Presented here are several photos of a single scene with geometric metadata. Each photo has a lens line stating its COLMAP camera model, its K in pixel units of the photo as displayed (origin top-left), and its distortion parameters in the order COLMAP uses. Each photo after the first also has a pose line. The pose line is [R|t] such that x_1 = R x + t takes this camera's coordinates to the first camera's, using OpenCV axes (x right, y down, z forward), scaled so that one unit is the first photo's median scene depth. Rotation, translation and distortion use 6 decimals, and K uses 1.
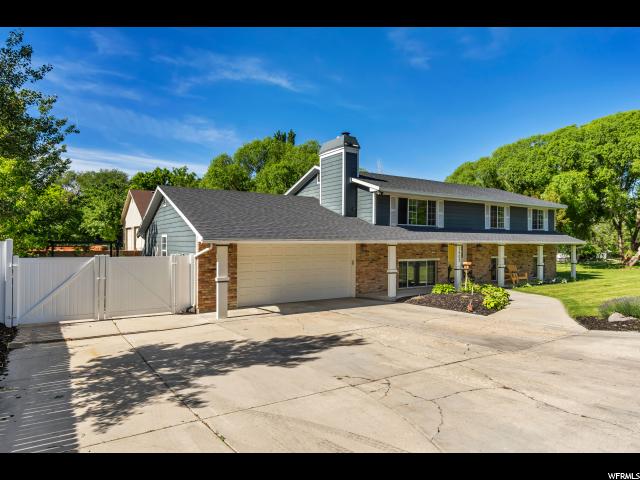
lens RADIAL K [[386.8, 0, 317.6], [0, 386.8, 242.5], [0, 0, 1]] dist [-0.002395, 0.003619]
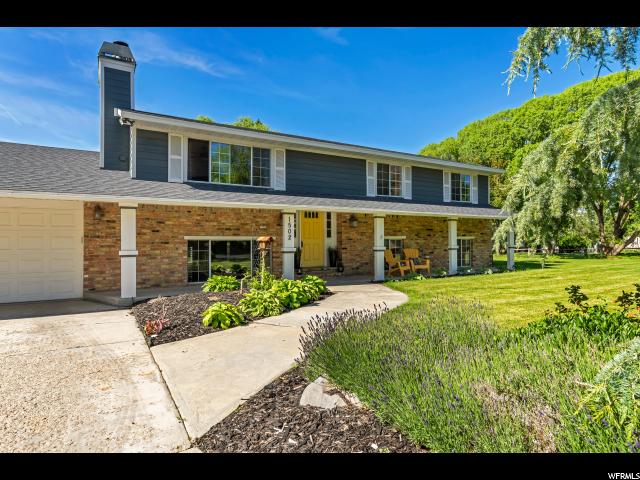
lens RADIAL K [[361.3, 0, 320.3], [0, 361.3, 235.2], [0, 0, 1]] dist [0.008117, -0.002452]
pose [[0.999563, -0.006495, -0.028841, 0.358814], [0.006146, 0.999907, -0.012166, 0.040929], [0.028918, 0.011983, 0.999510, 0.344445]]
